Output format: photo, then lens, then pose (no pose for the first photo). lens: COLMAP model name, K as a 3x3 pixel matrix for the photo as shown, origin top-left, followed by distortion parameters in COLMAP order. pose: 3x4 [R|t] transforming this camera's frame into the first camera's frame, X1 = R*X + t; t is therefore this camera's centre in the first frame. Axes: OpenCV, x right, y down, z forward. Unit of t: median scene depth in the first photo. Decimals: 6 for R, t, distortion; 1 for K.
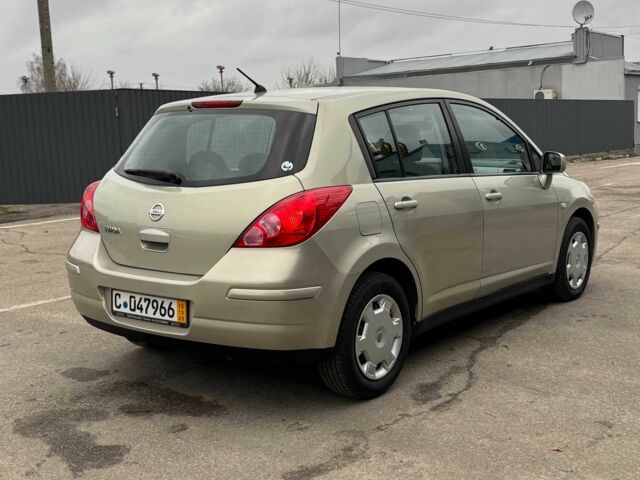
lens RADIAL K [[828.1, 0, 320.0], [0, 828.1, 240.0], [0, 0, 1]] dist [0.222370, -0.523056]
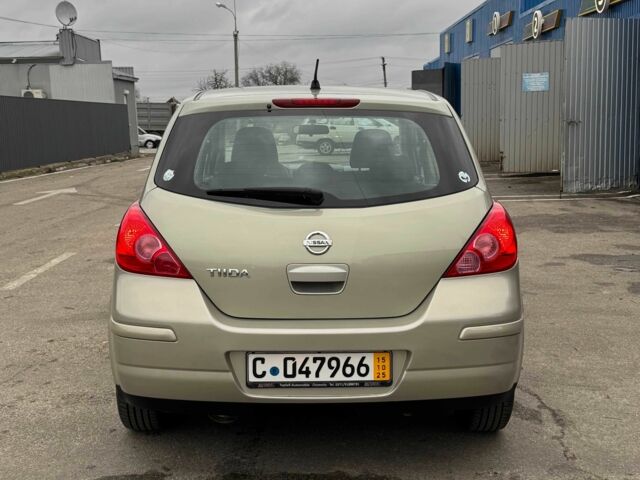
lens RADIAL K [[828.1, 0, 320.0], [0, 828.1, 240.0], [0, 0, 1]] dist [0.222370, -0.523056]
pose [[0.787311, -0.076517, 0.611790, -0.642268], [0.077919, 0.996662, 0.024379, -0.053085], [-0.611613, 0.028476, 0.790645, 0.388248]]
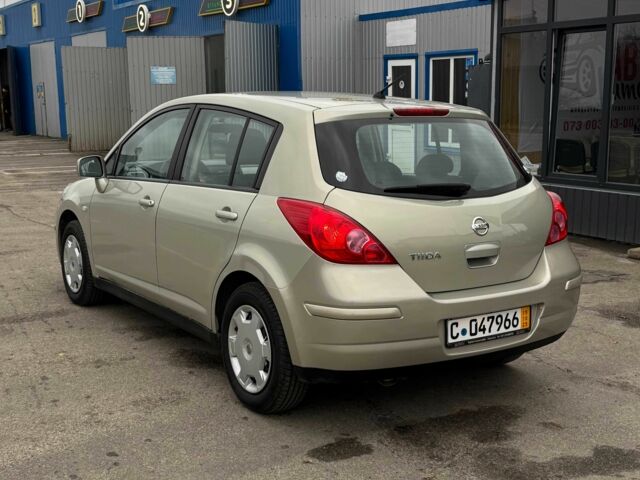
lens RADIAL K [[828.1, 0, 320.0], [0, 828.1, 240.0], [0, 0, 1]] dist [0.222370, -0.523056]
pose [[0.326284, -0.132205, 0.935981, -1.123239], [0.119368, 0.988007, 0.097941, -0.129843], [-0.937705, 0.079769, 0.338152, 0.829720]]
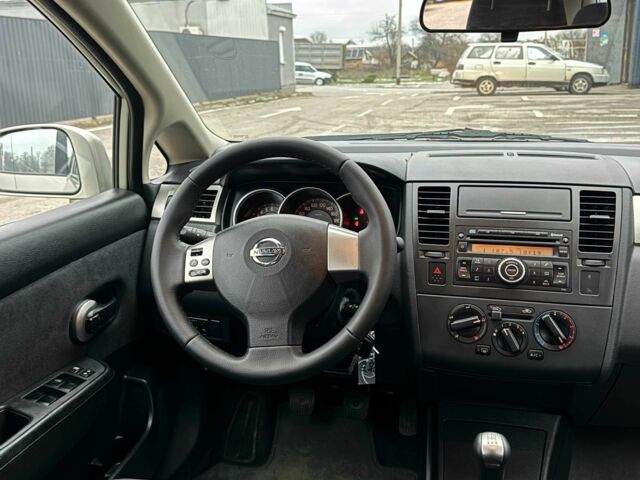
lens RADIAL K [[667.9, 0, 320.0], [0, 667.9, 240.0], [0, 0, 1]] dist [0.093434, -0.032569]
pose [[0.903614, -0.097704, 0.417056, 0.456530], [0.047523, 0.990495, 0.129079, -0.247975], [-0.425704, -0.096818, 0.899668, 1.837482]]
